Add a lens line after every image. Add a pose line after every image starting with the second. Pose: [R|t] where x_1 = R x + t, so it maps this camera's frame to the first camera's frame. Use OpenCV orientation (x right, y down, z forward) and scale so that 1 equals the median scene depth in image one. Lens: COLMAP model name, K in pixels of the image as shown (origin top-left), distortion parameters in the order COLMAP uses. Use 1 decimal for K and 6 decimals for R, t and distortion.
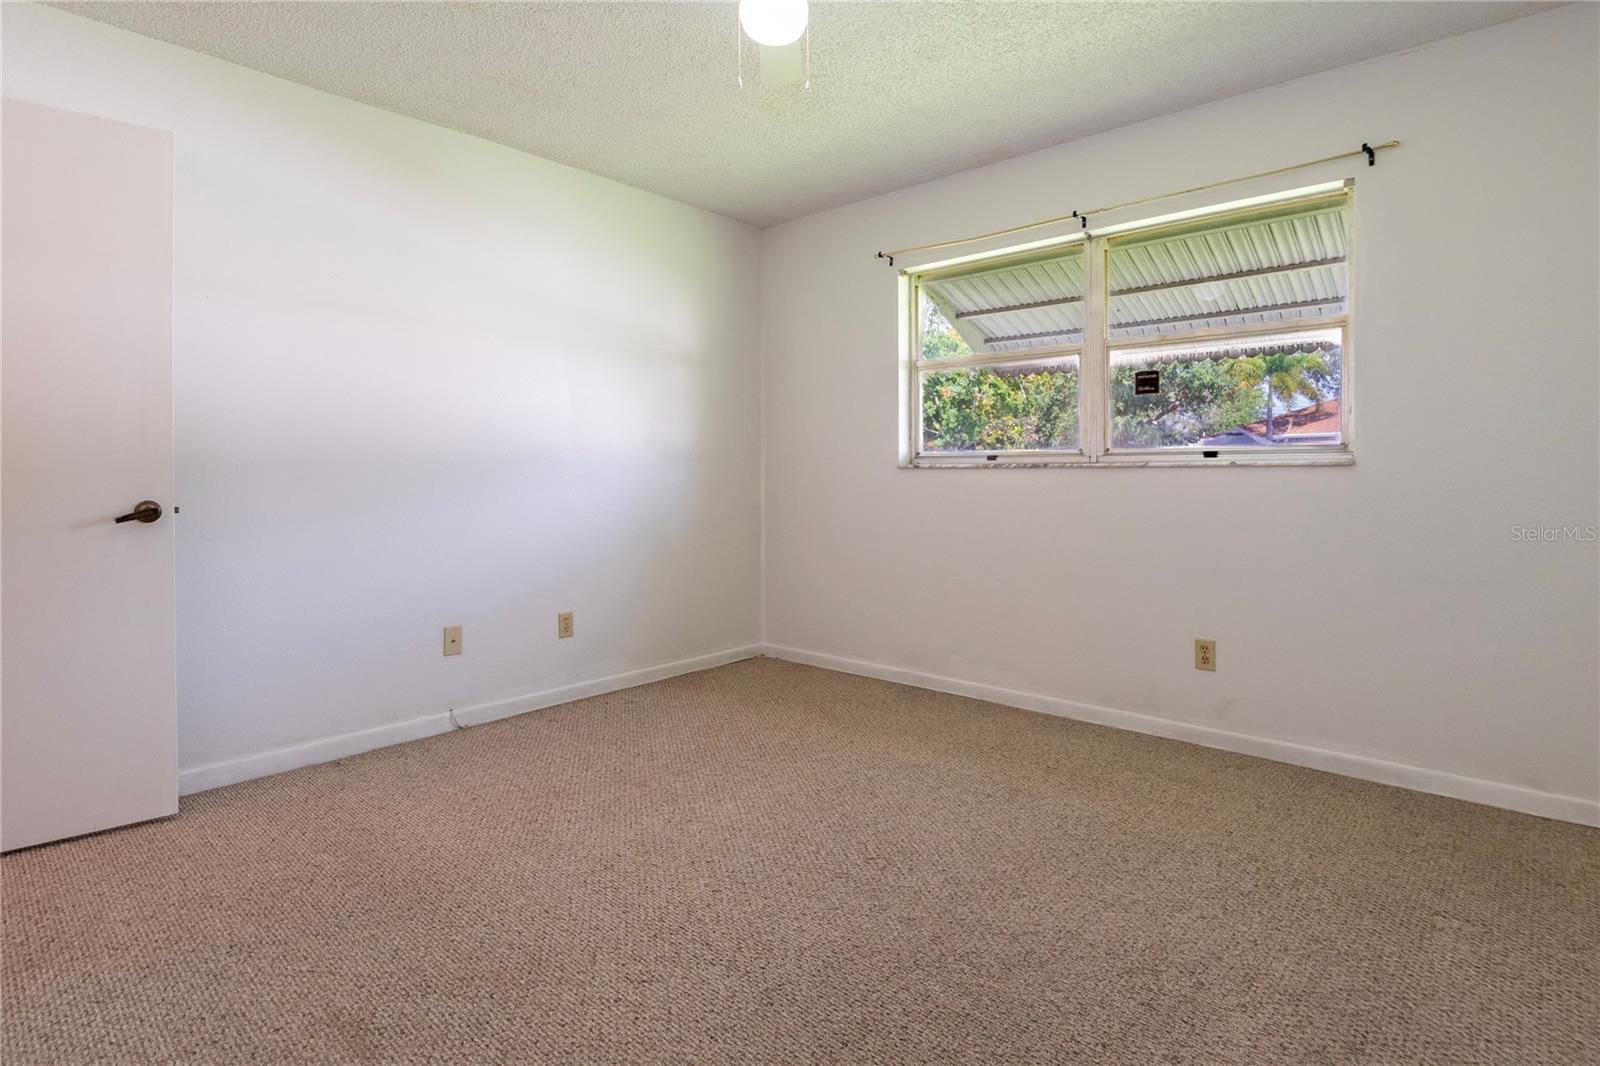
lens RADIAL K [[791.5, 0, 833.6], [0, 791.5, 476.0], [0, 0, 1]] dist [-0.000127, -0.000049]
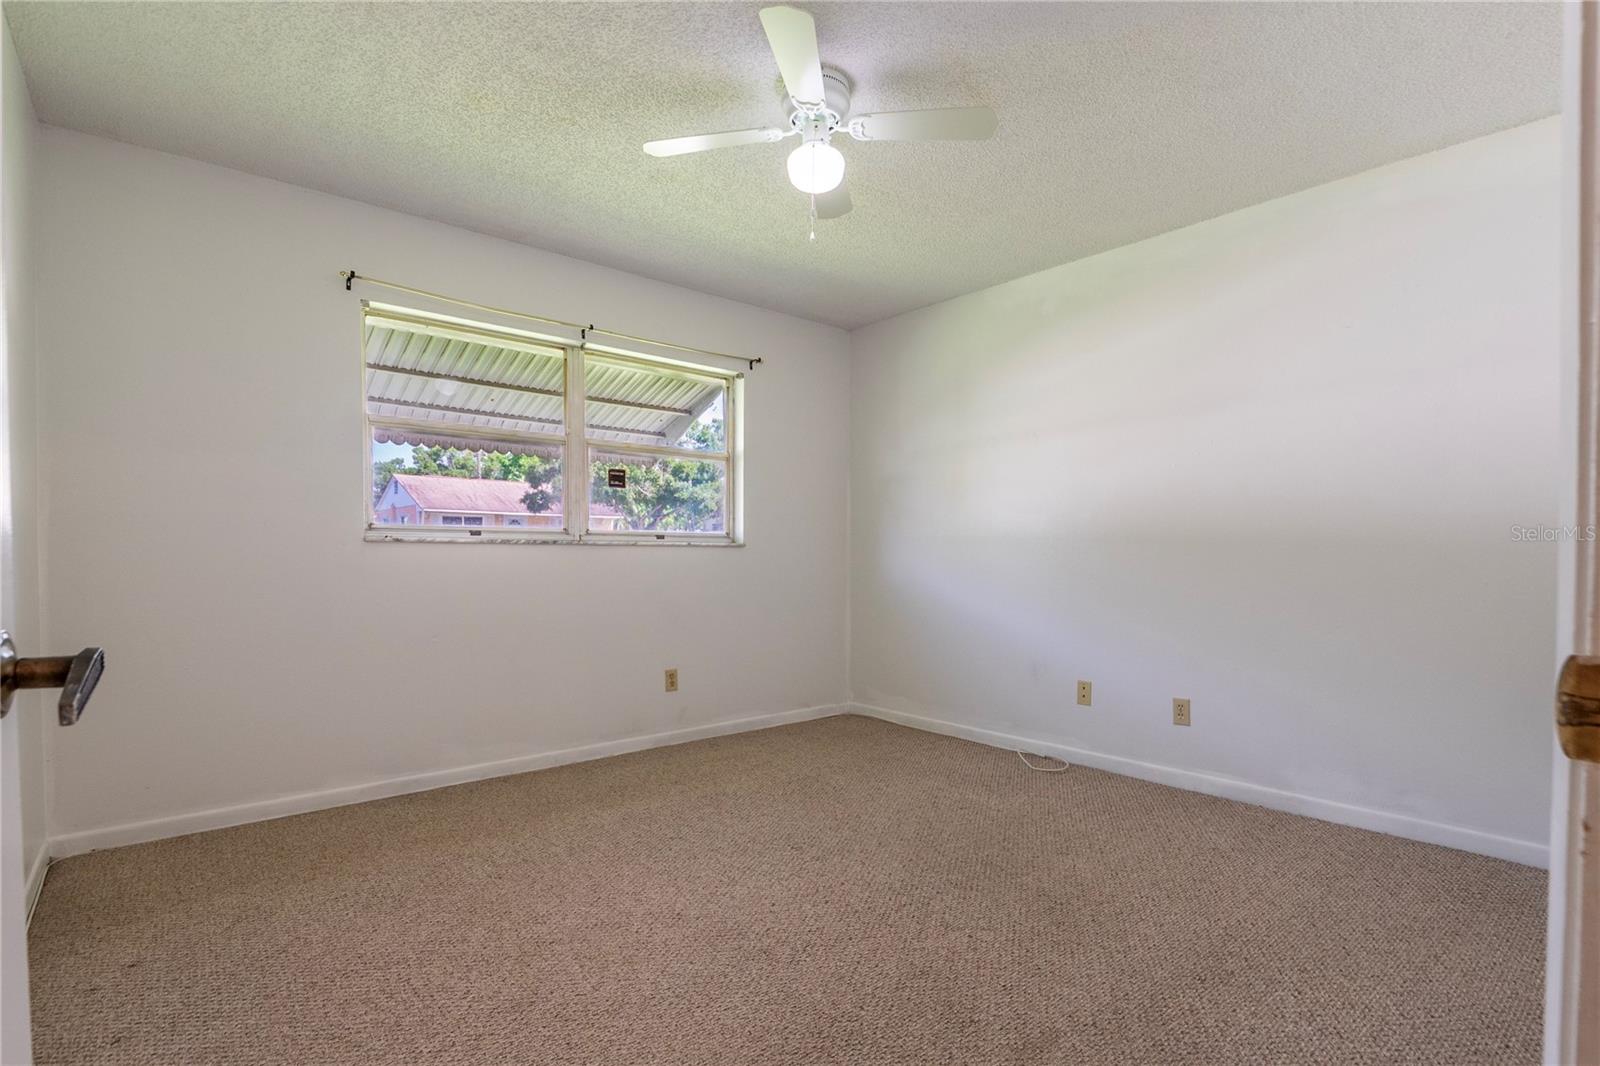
lens RADIAL K [[776.6, 0, 807.4], [0, 776.6, 557.7], [0, 0, 1]] dist [-0.000318, -0.000394]
pose [[0.146368, -0.005436, 0.989215, -0.780439], [-0.006831, 0.999956, 0.006506, -0.001539], [-0.989207, -0.007710, 0.146325, 0.512506]]
